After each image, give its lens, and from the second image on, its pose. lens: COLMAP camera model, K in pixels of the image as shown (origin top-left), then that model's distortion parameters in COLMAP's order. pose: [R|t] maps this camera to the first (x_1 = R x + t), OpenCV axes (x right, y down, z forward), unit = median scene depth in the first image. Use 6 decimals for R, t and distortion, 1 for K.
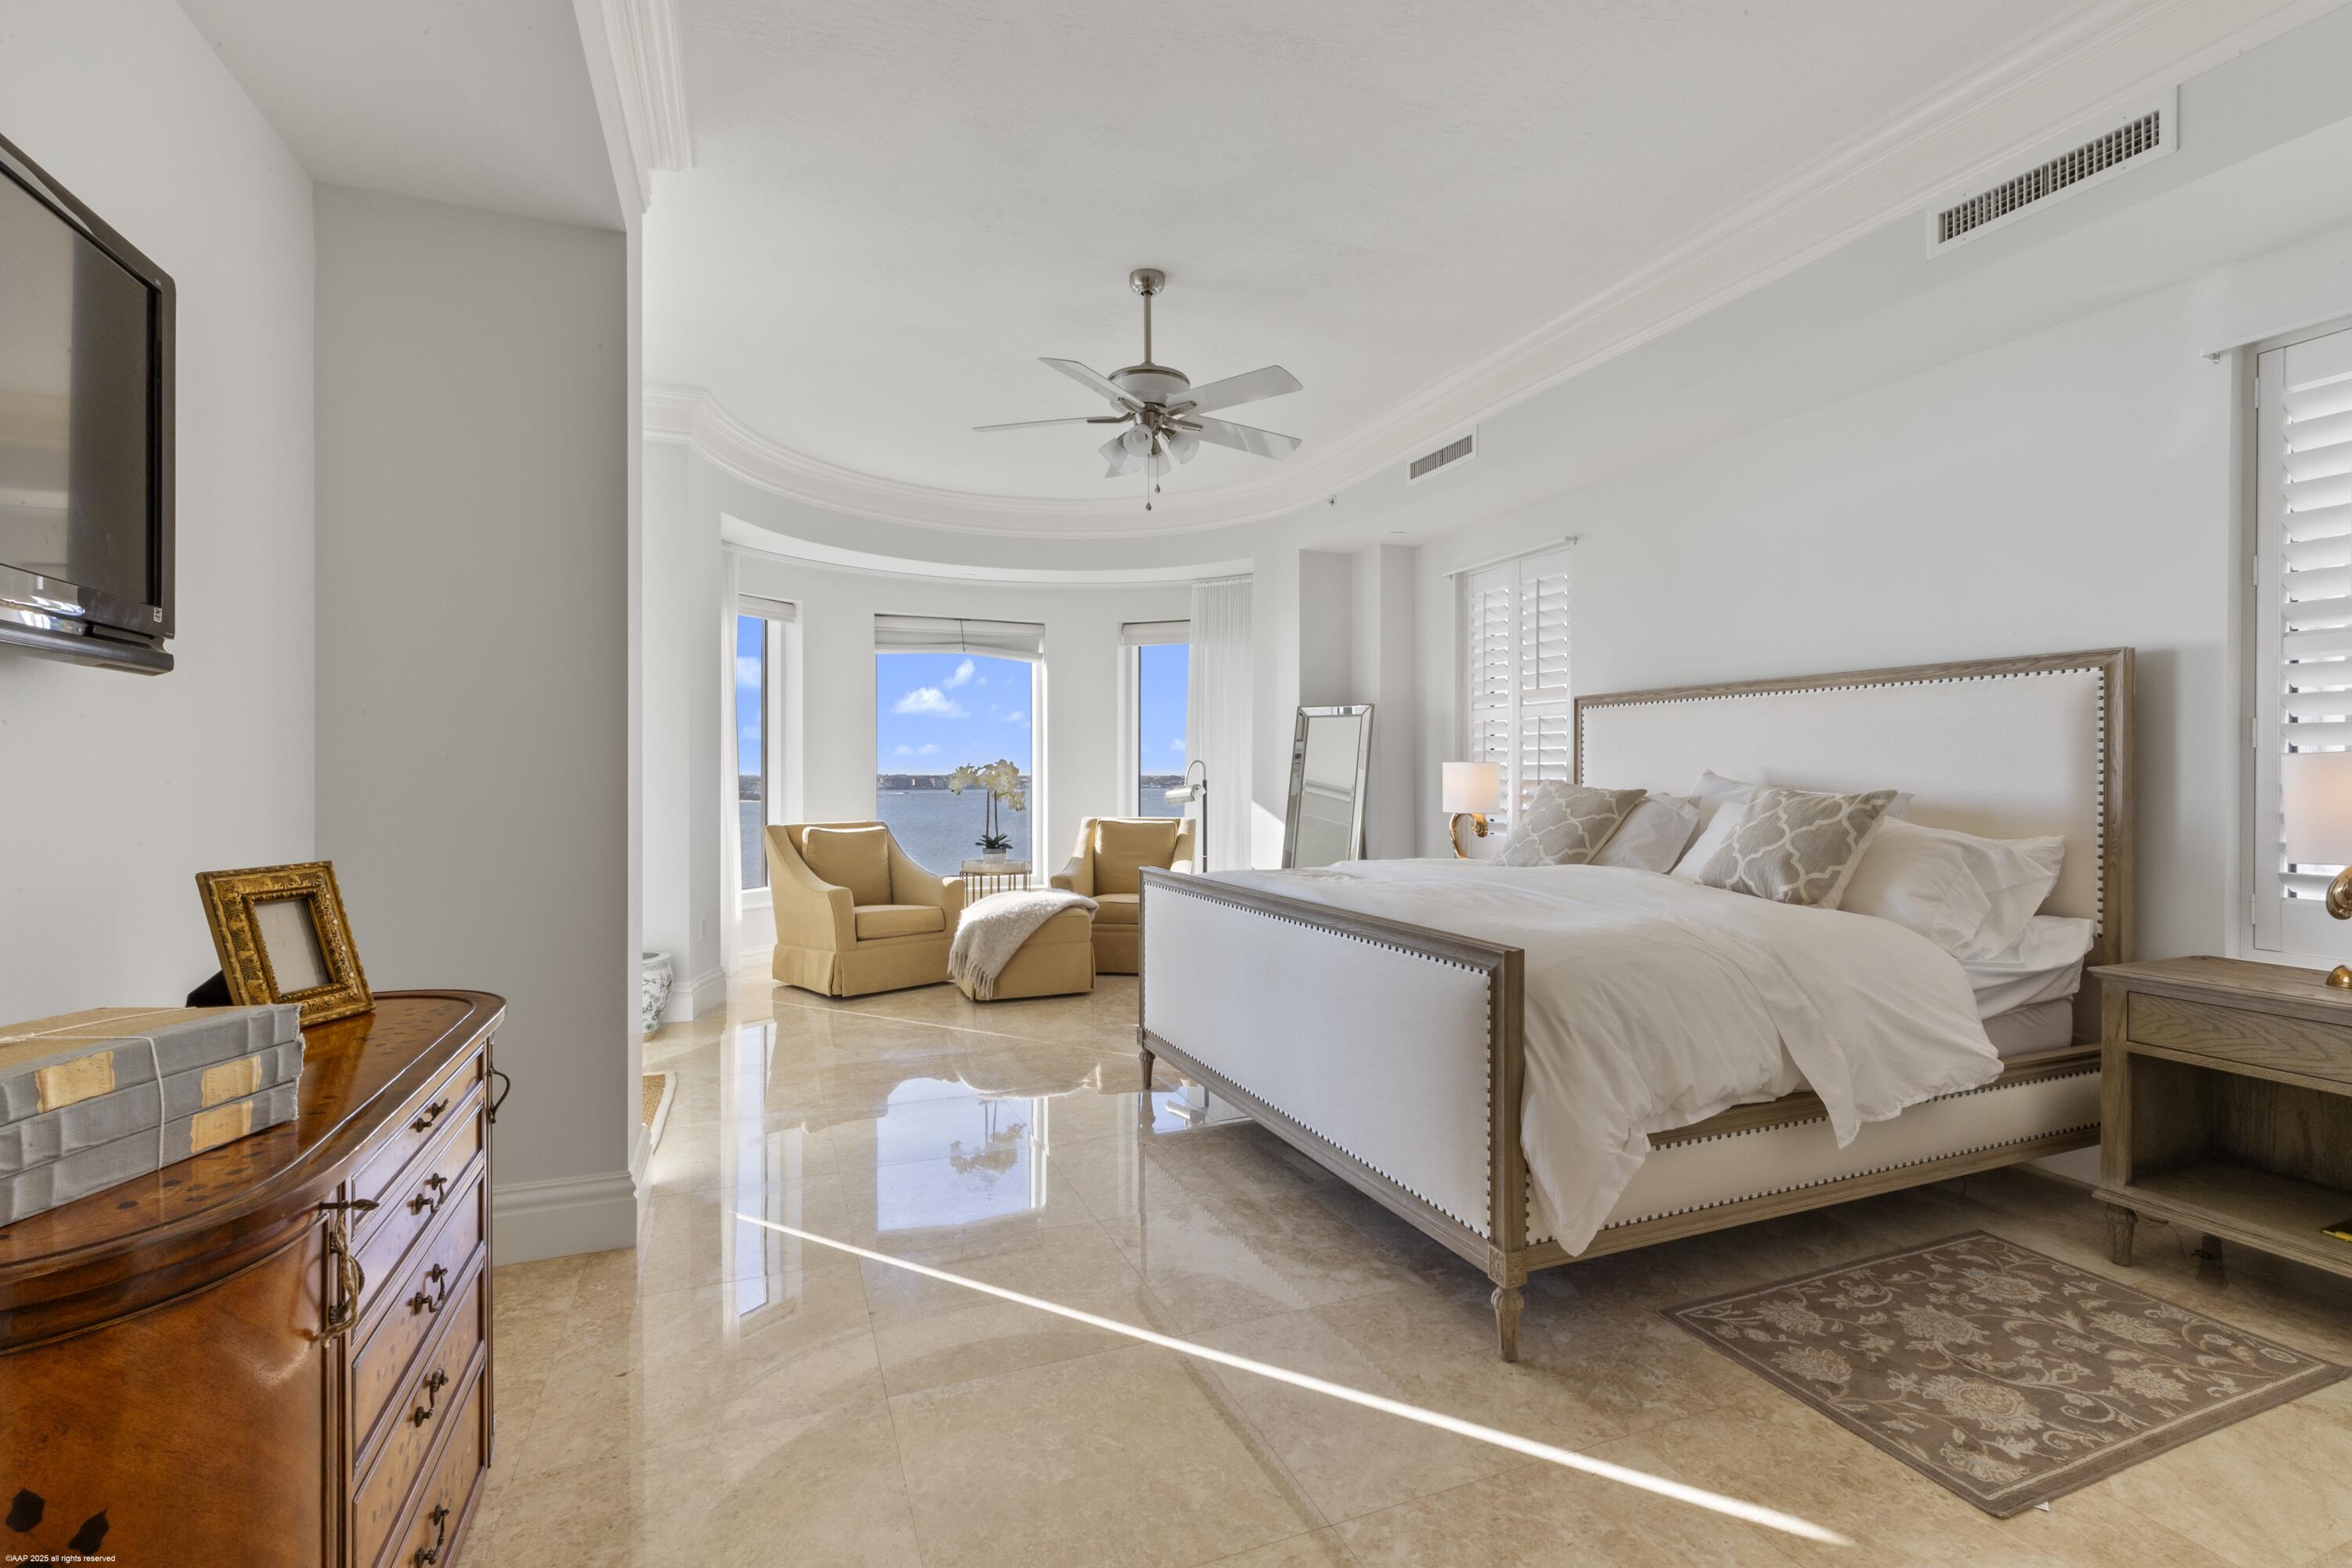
lens RADIAL K [[1078.2, 0, 1215.2], [0, 1078.2, 784.5], [0, 0, 1]] dist [0.001745, 0.000351]
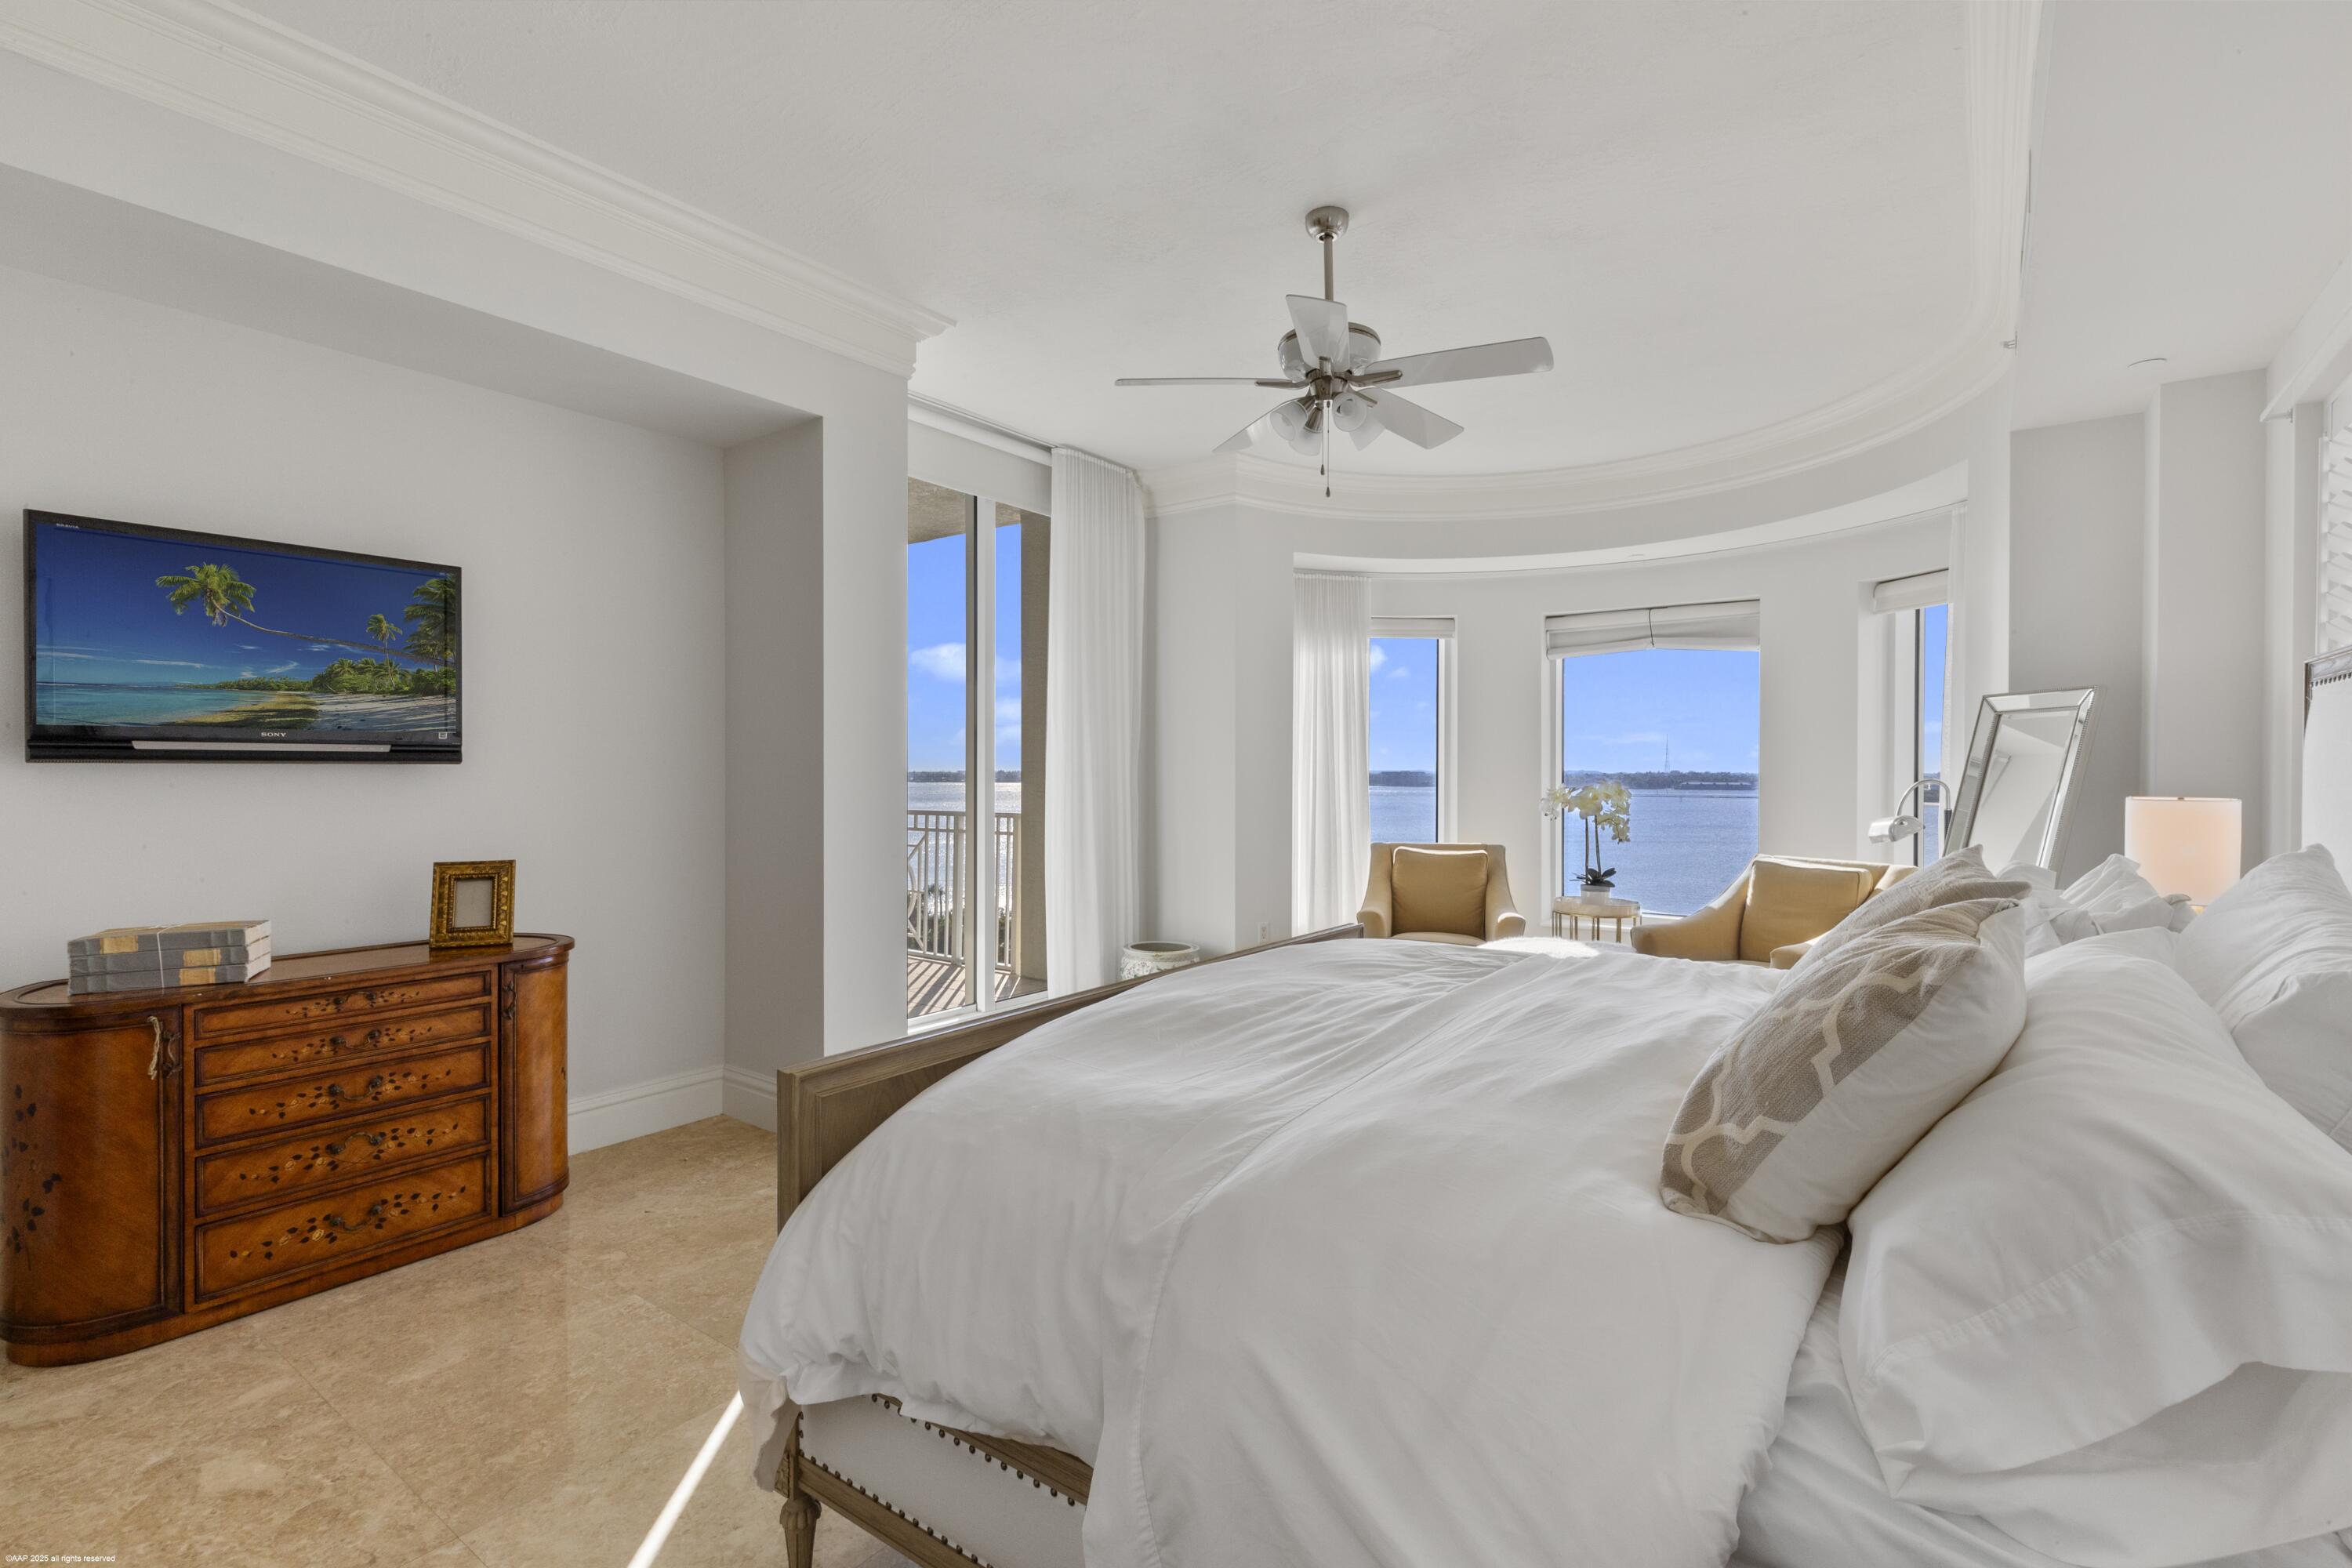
lens RADIAL K [[1121.2, 0, 1176.0], [0, 1121.2, 784.0], [0, 0, 1]] dist [0.000507, 0.000082]
pose [[0.503364, 0.011630, -0.863996, 0.373350], [-0.009511, 0.999923, 0.007919, -0.022549], [0.864022, 0.004232, 0.503436, 0.273594]]
